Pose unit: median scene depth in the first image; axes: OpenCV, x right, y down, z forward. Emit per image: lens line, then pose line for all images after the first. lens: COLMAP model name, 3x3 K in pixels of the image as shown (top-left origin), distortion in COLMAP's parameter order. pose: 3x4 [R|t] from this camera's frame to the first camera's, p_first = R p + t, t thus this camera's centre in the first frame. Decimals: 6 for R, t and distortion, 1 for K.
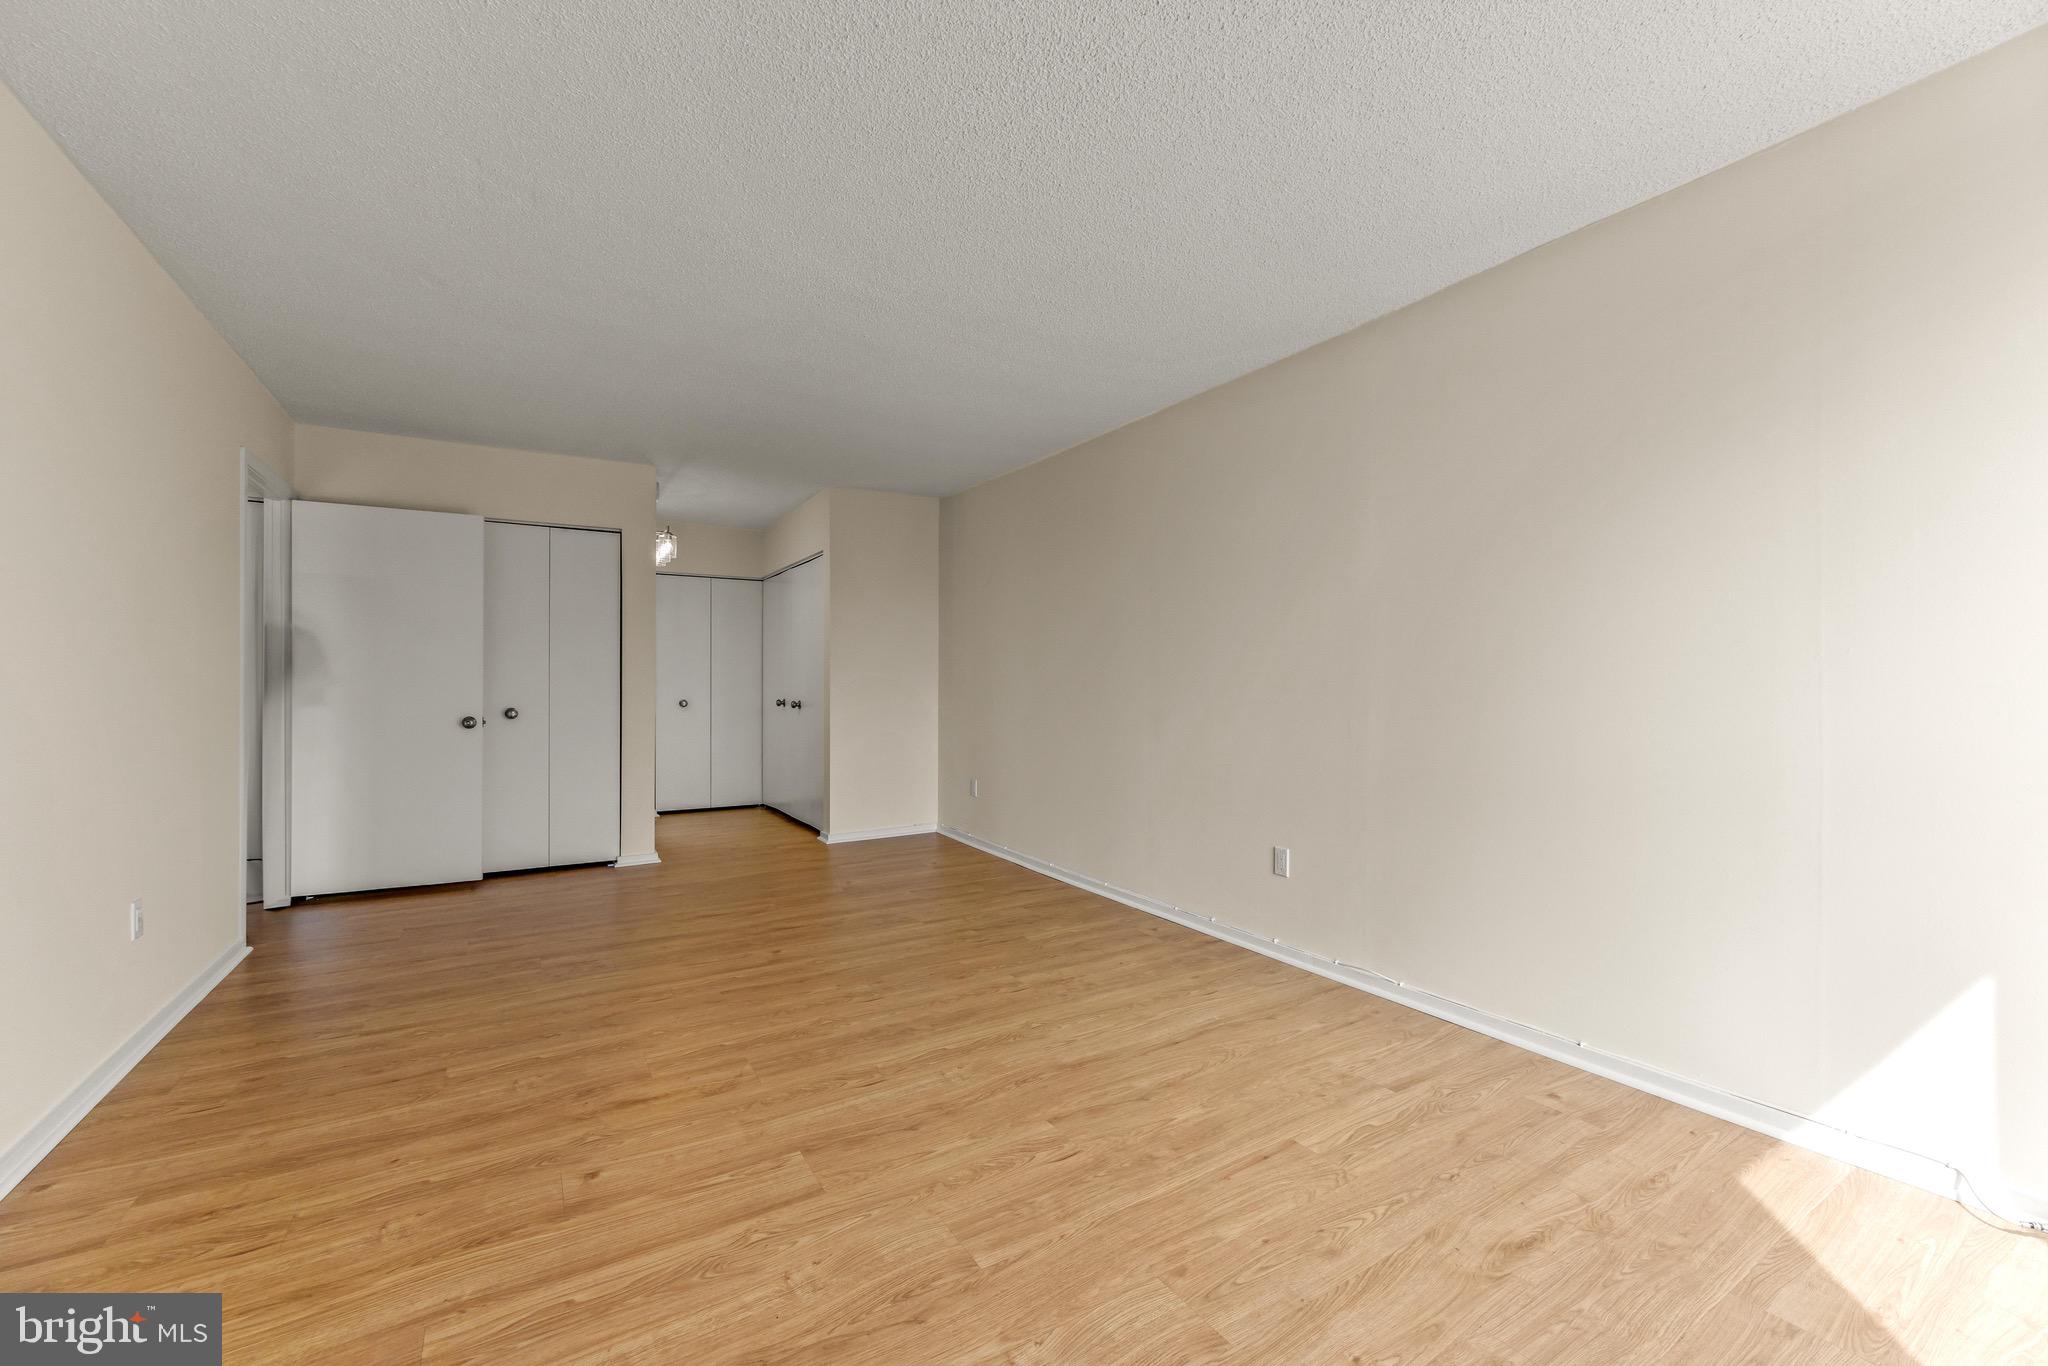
lens RADIAL K [[824.0, 0, 1027.1], [0, 824.0, 692.4], [0, 0, 1]] dist [-0.002760, -0.000143]
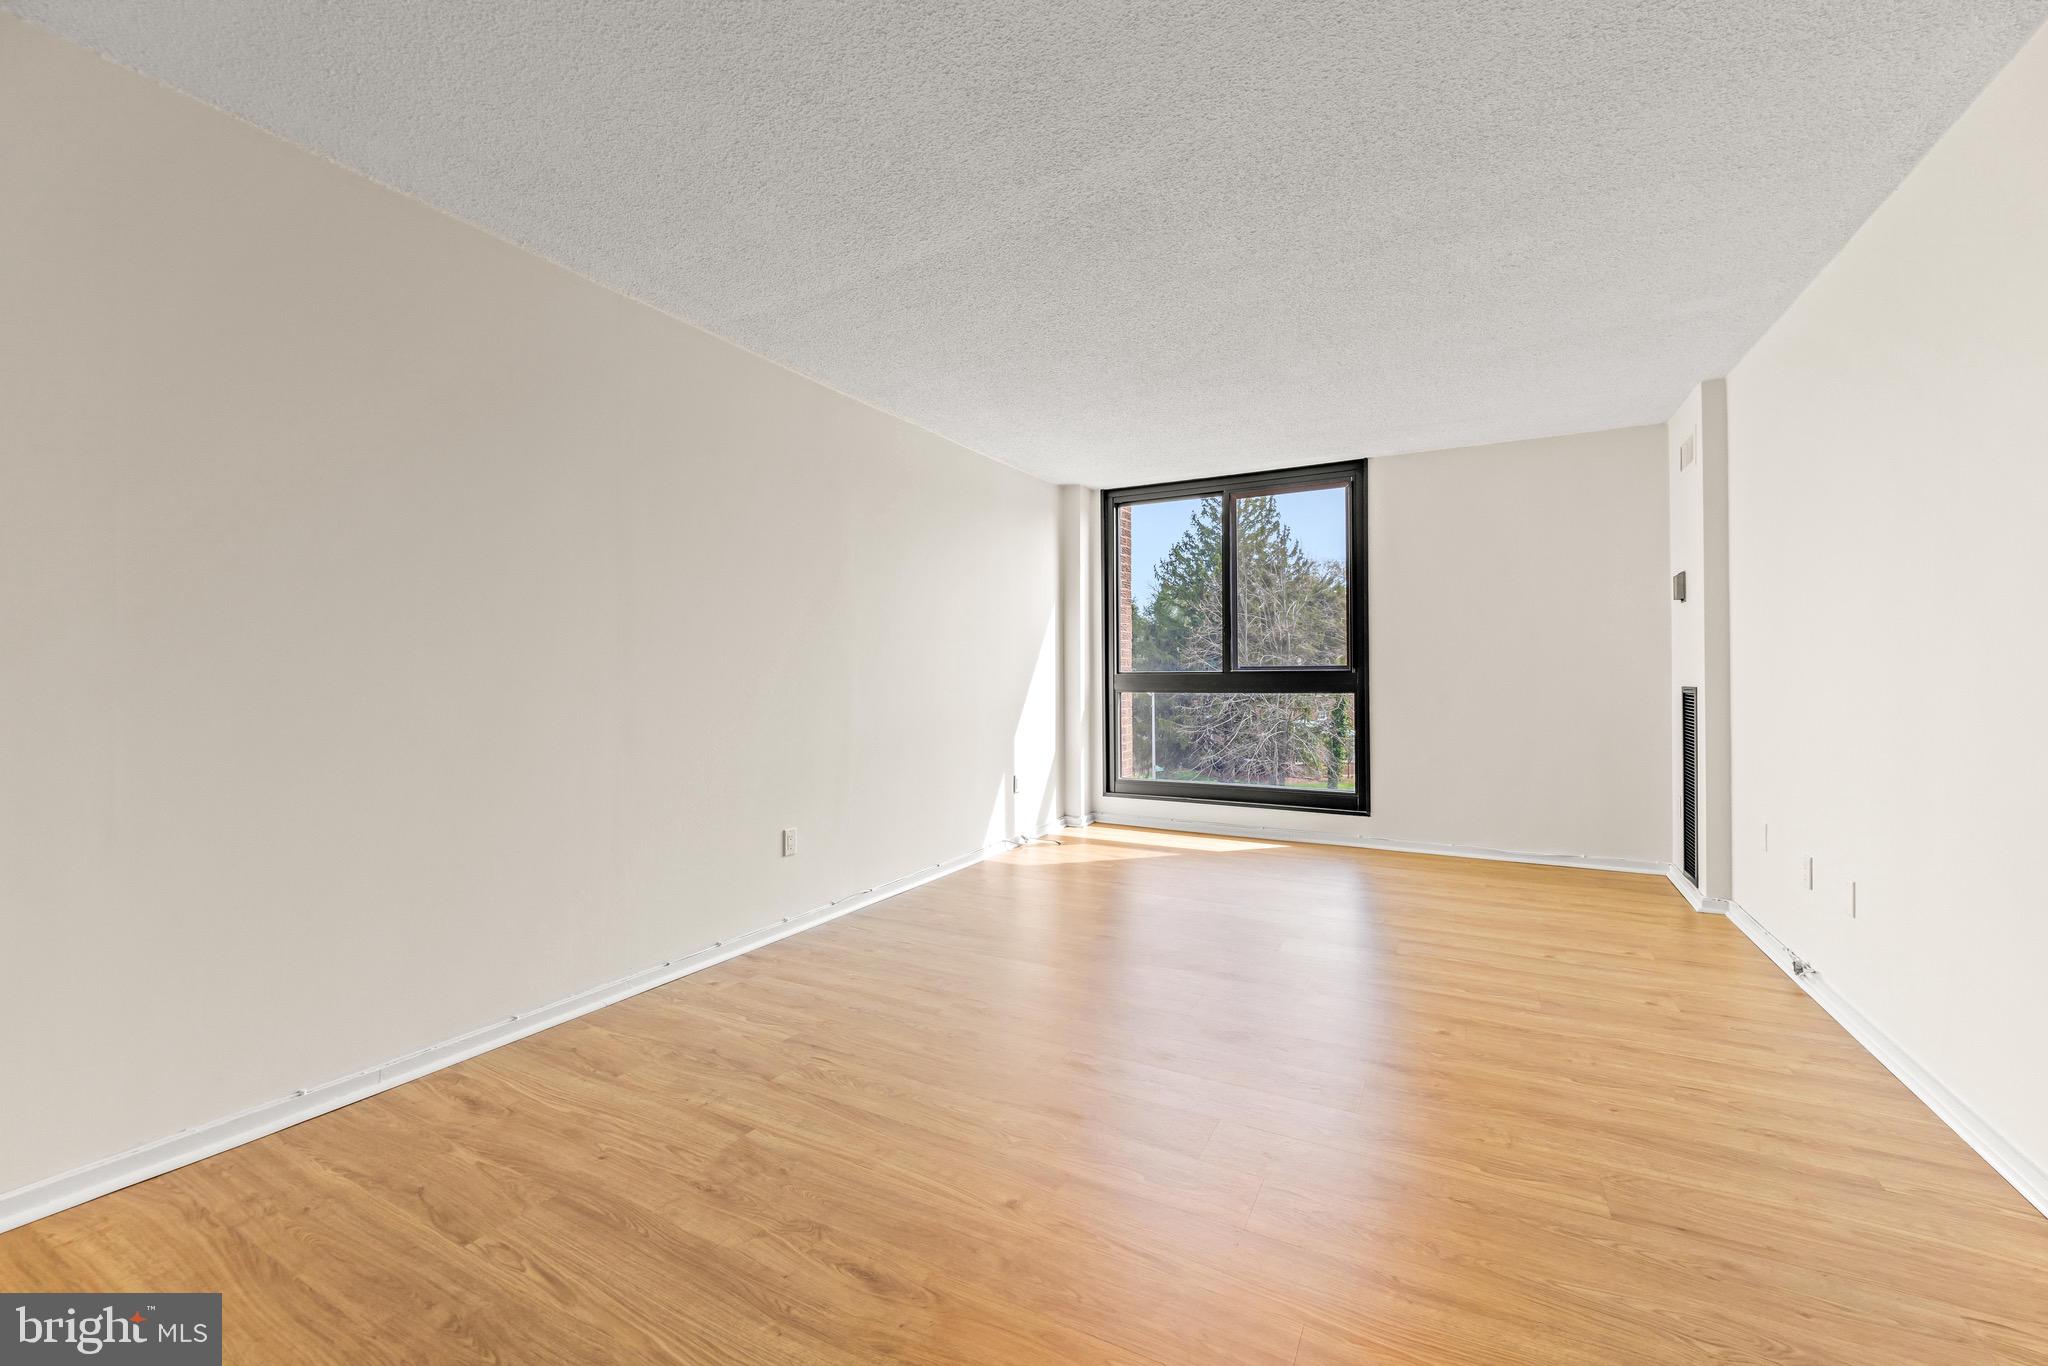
lens RADIAL K [[824.0, 0, 1027.1], [0, 824.0, 692.4], [0, 0, 1]] dist [-0.002760, -0.000143]
pose [[-0.504498, -0.015495, 0.863274, -1.305069], [0.011910, 0.999619, 0.024902, -0.013356], [-0.863331, 0.022845, -0.504121, 2.197315]]
